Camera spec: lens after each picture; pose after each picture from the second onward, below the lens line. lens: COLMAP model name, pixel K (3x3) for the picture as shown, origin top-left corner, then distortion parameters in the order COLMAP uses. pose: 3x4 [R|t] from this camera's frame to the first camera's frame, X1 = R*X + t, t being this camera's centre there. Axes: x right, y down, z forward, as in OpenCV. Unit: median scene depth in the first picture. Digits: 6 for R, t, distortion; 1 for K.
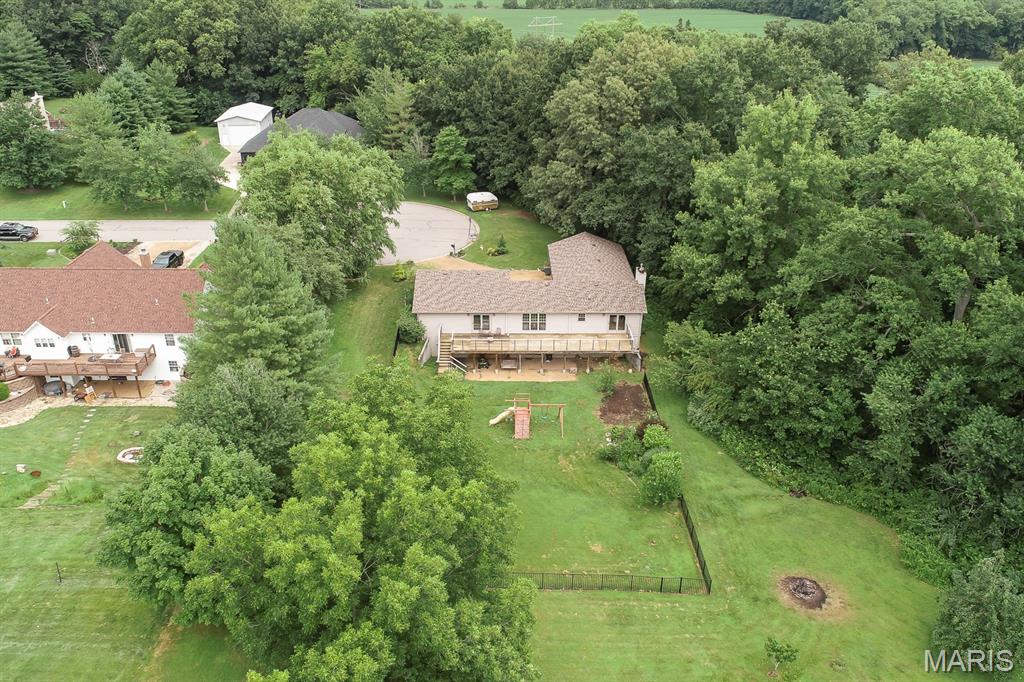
lens RADIAL K [[798.1, 0, 511.4], [0, 798.1, 325.5], [0, 0, 1]] dist [0.003907, -0.008607]
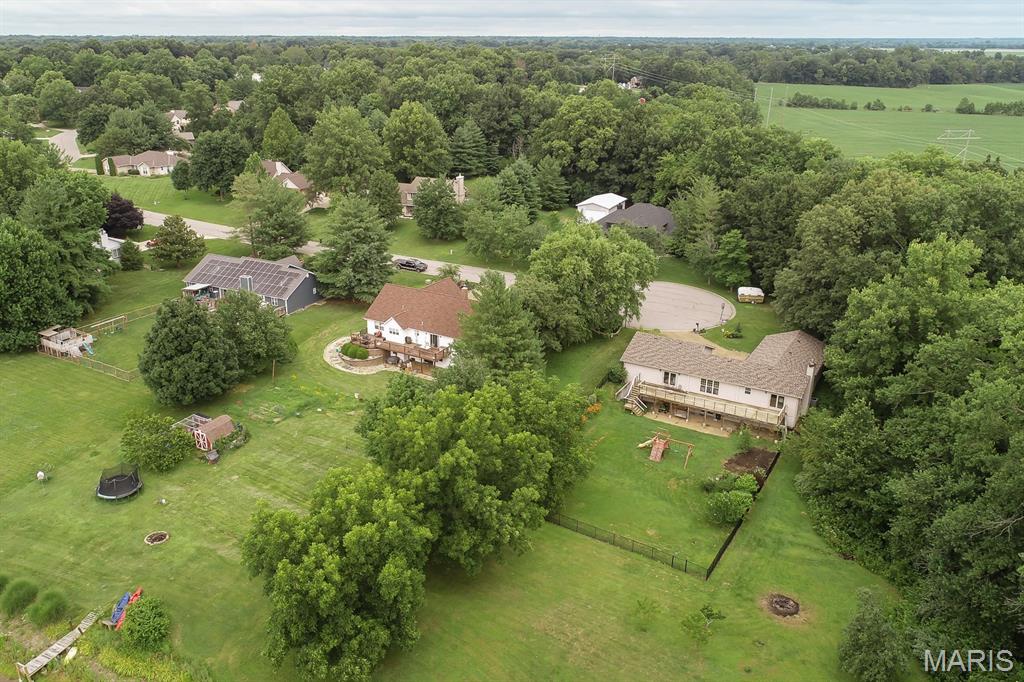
lens RADIAL K [[798.1, 0, 511.4], [0, 798.1, 325.5], [0, 0, 1]] dist [0.003907, -0.008607]
pose [[0.860656, 0.171585, -0.479405, 0.337864], [-0.219311, 0.974622, -0.044891, 0.026000], [0.459536, 0.143775, 0.876445, -0.268159]]
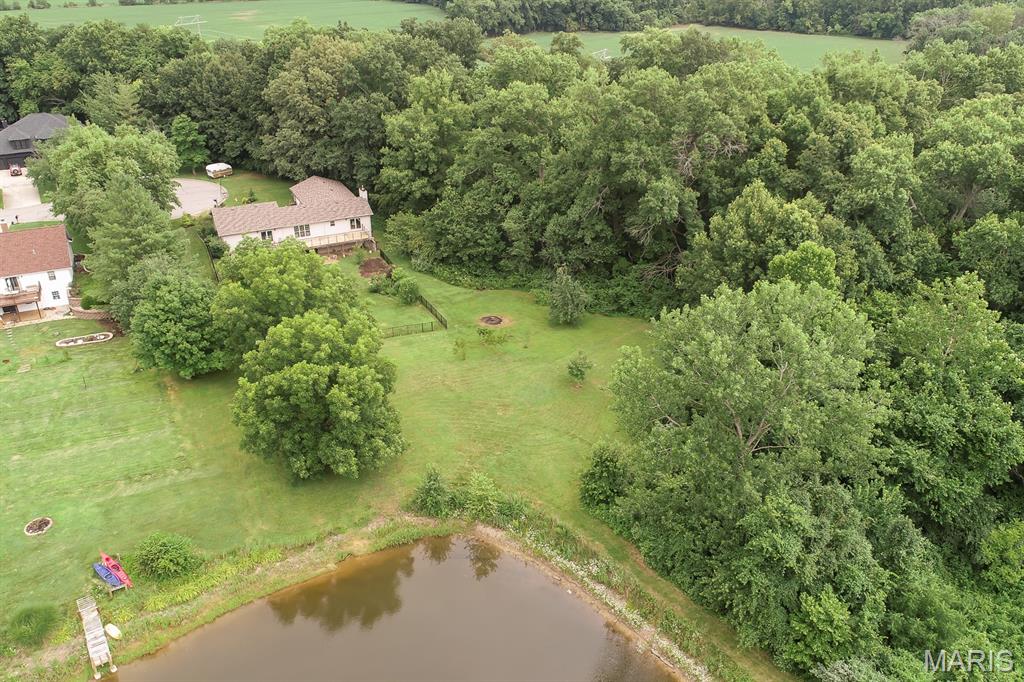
lens RADIAL K [[784.7, 0, 511.9], [0, 784.7, 313.4], [0, 0, 1]] dist [-0.002779, -0.004778]
pose [[0.902393, -0.191891, 0.385830, -0.209582], [0.188451, 0.980952, 0.047116, 0.148235], [-0.387522, 0.030193, 0.921366, -0.507867]]
